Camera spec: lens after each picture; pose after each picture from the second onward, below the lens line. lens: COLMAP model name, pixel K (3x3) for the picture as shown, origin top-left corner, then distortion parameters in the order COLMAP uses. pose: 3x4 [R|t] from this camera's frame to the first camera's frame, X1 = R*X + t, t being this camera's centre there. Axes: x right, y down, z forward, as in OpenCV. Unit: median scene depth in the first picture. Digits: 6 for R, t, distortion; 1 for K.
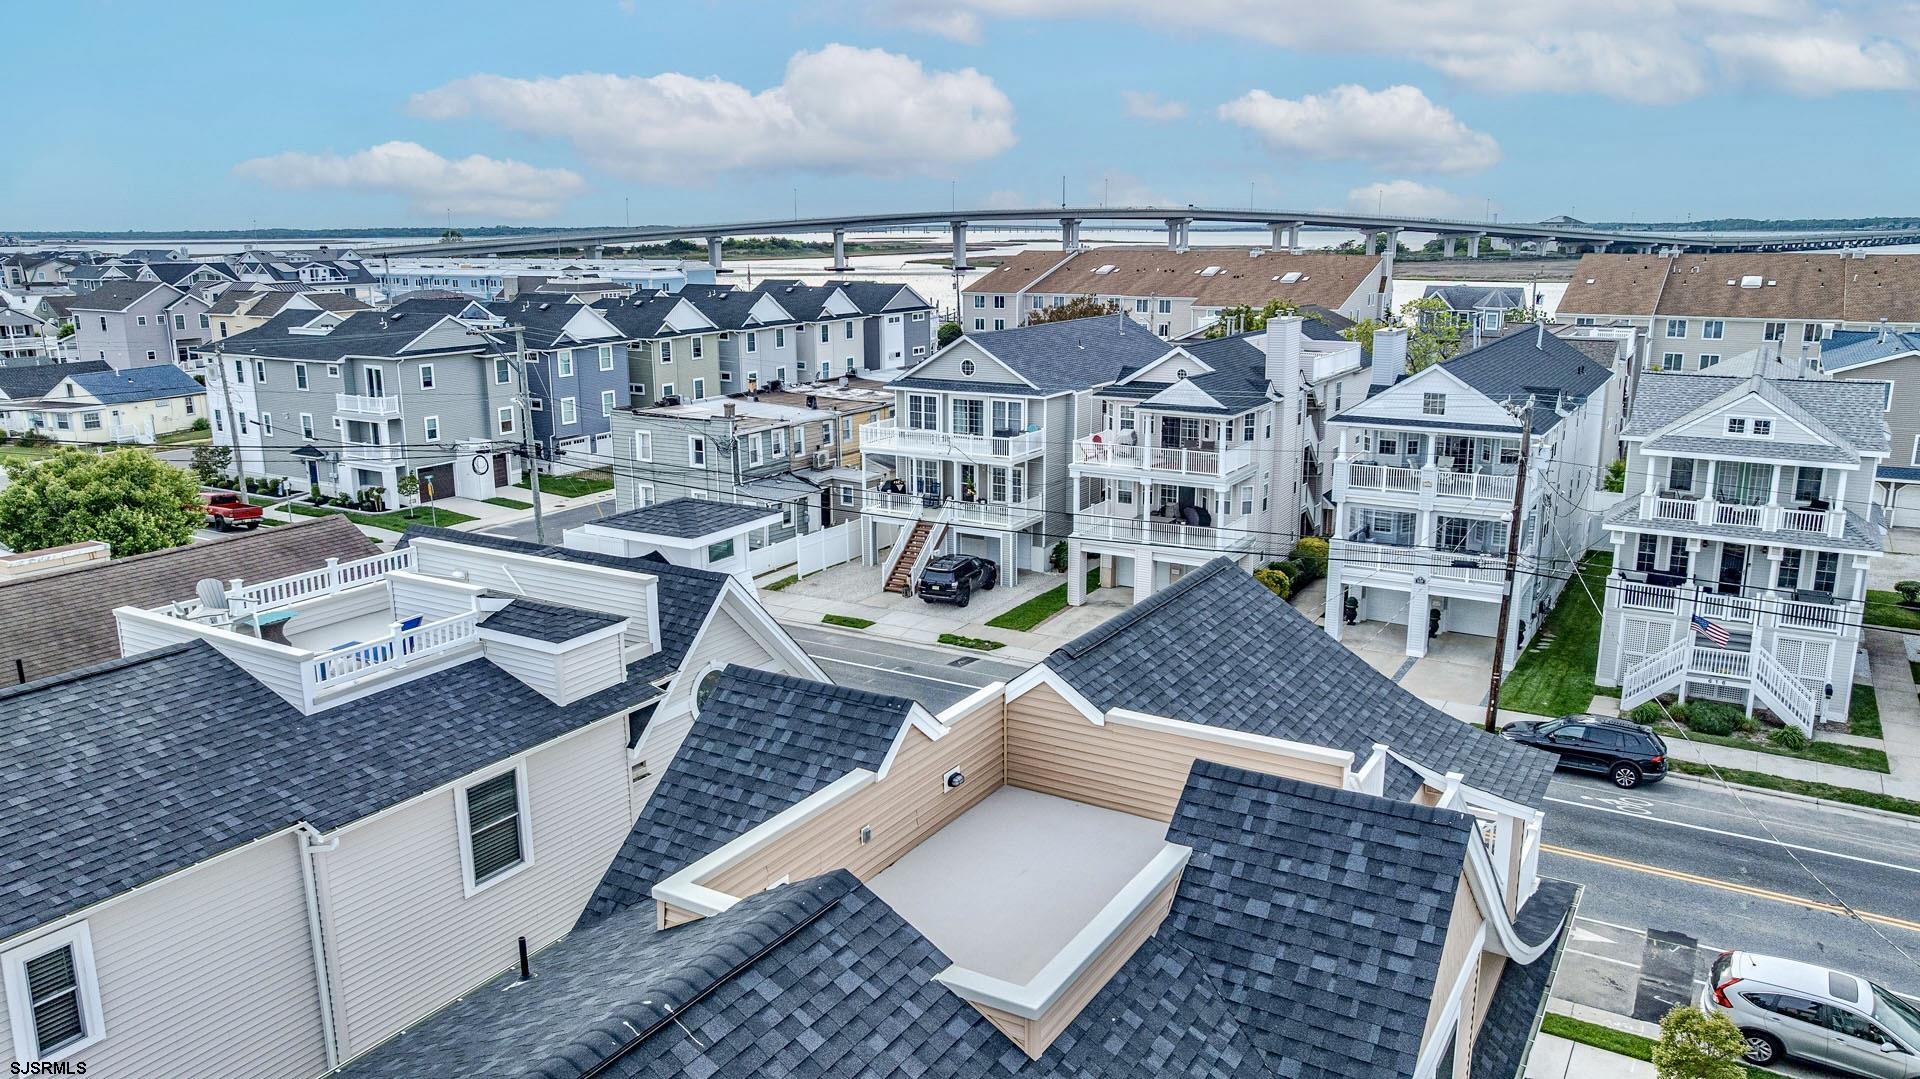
lens RADIAL K [[1334.4, 0, 960.0], [0, 1334.4, 539.5], [0, 0, 1]] dist [-0.023713, 0.002790]
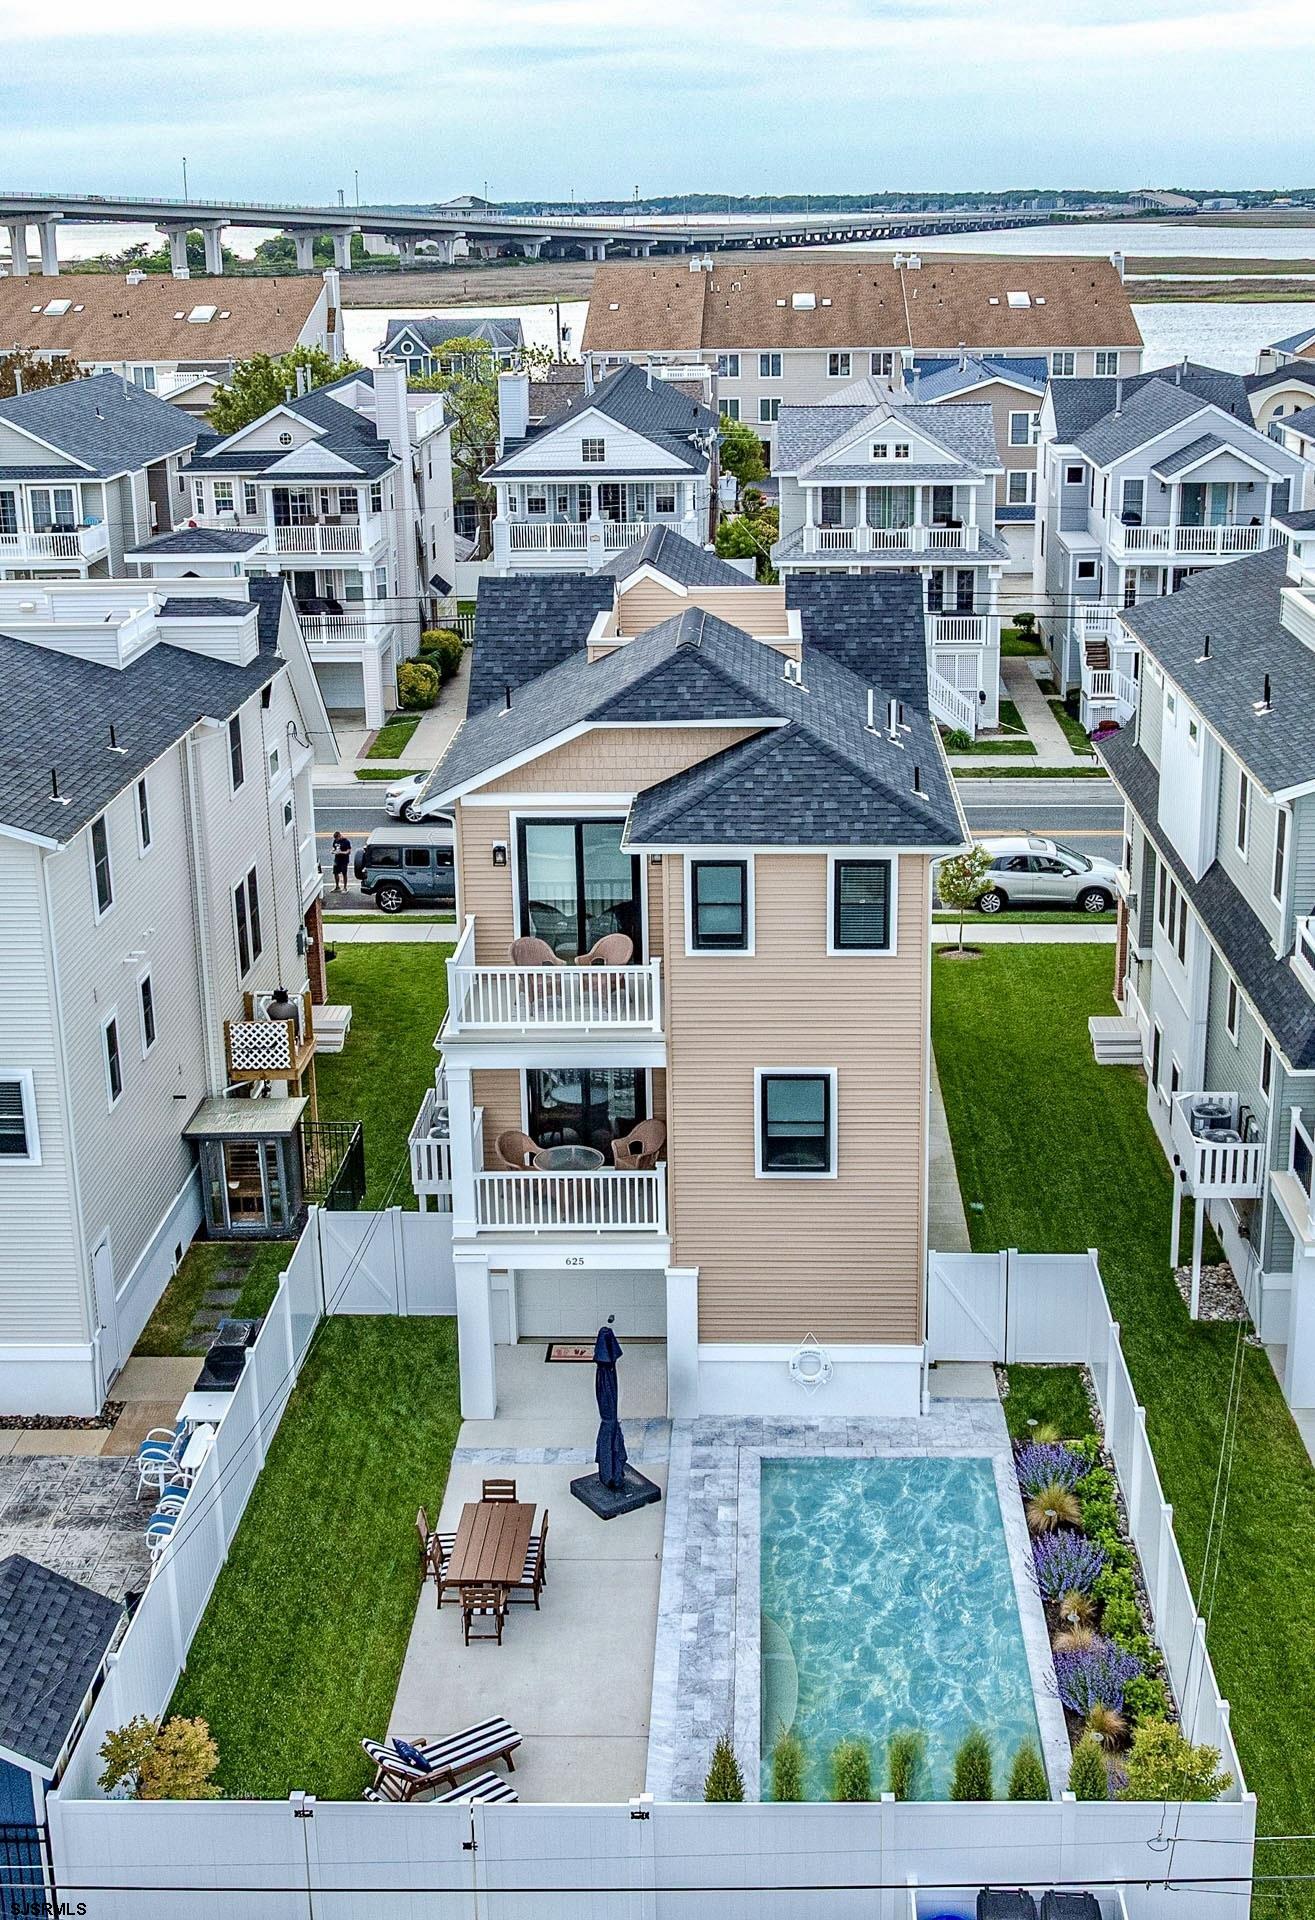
lens RADIAL K [[2374.1, 0, 657.5], [0, 2374.1, 960.0], [0, 0, 1]] dist [-0.003438, -0.064348]
pose [[0.877419, -0.150900, 0.455373, -0.252819], [0.117109, 0.987896, 0.101718, 0.052892], [-0.465210, -0.035922, 0.884471, -0.307099]]
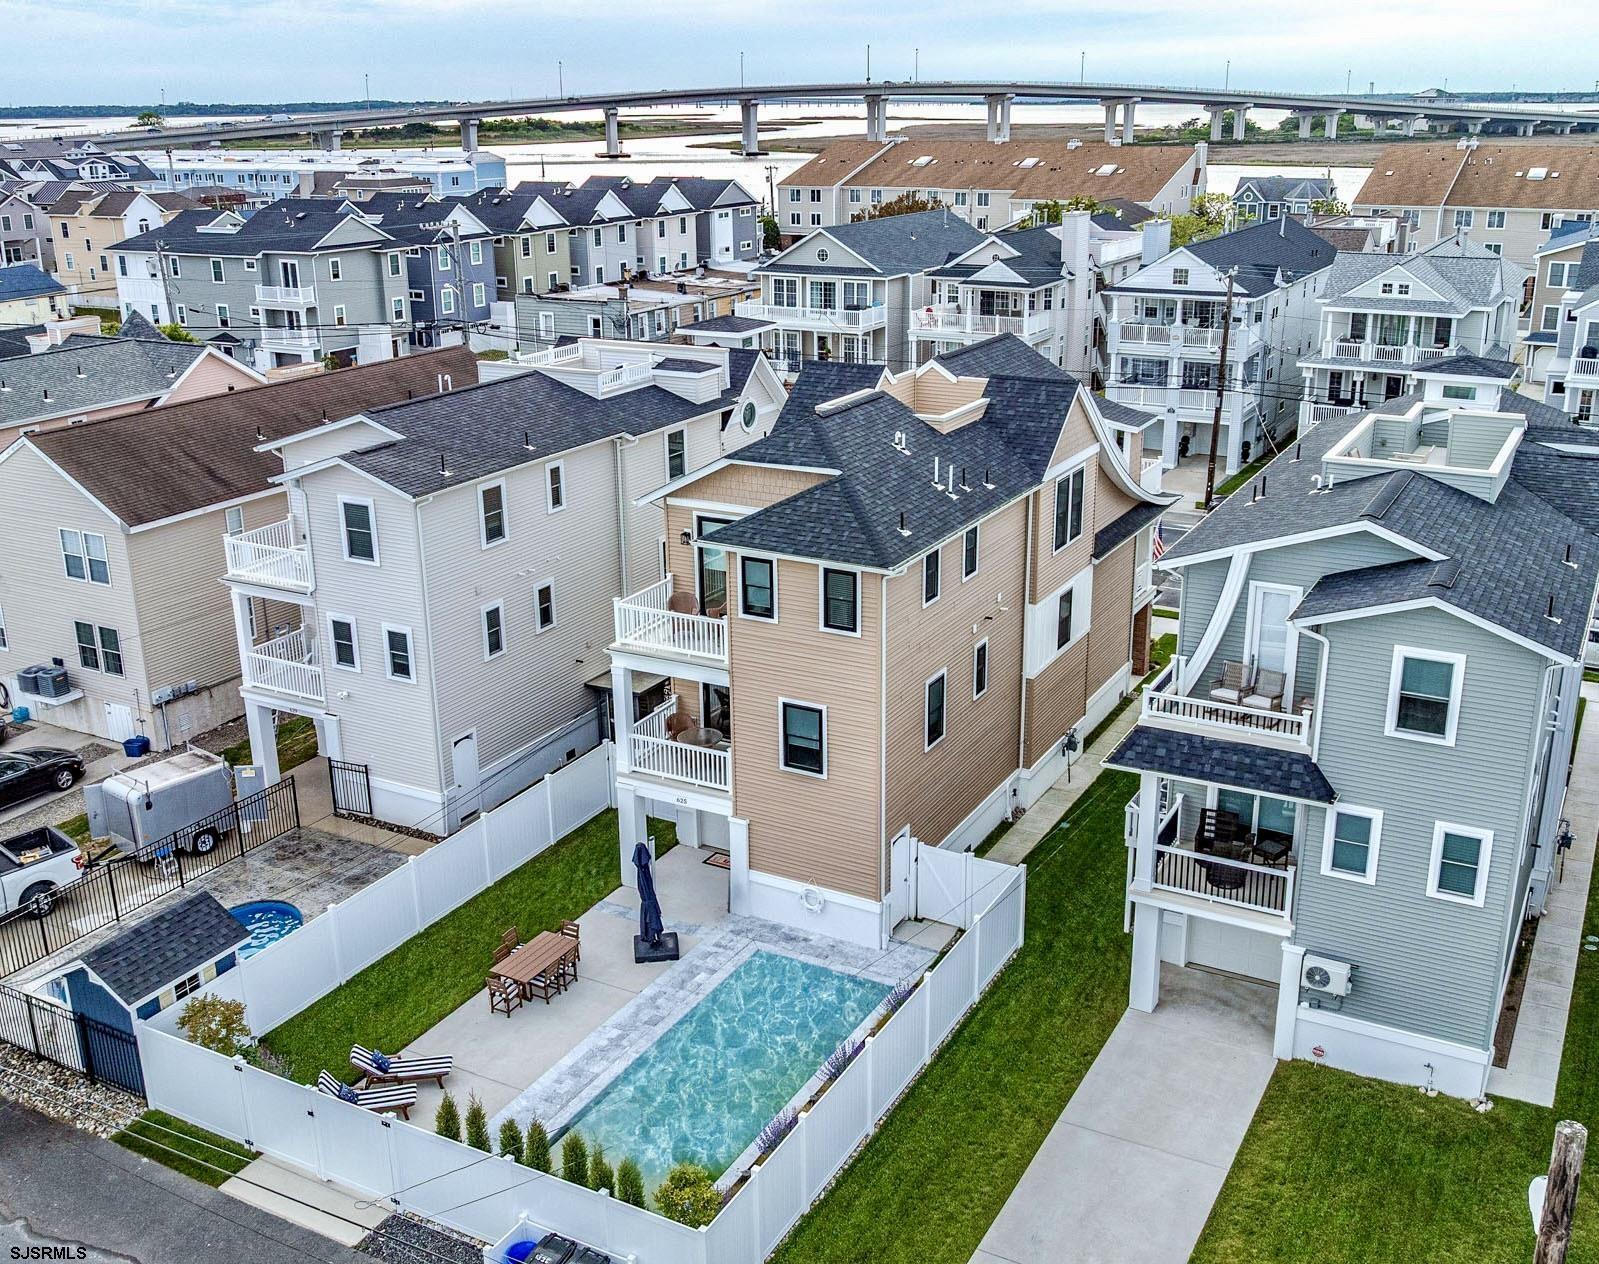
lens RADIAL K [[1552.2, 0, 799.5], [0, 1552.2, 632.0], [0, 0, 1]] dist [-0.014528, -0.027141]
pose [[0.999322, -0.015986, 0.033176, -0.053946], [0.012580, 0.994864, 0.100431, 0.057384], [-0.034611, -0.099946, 0.994391, -0.357717]]
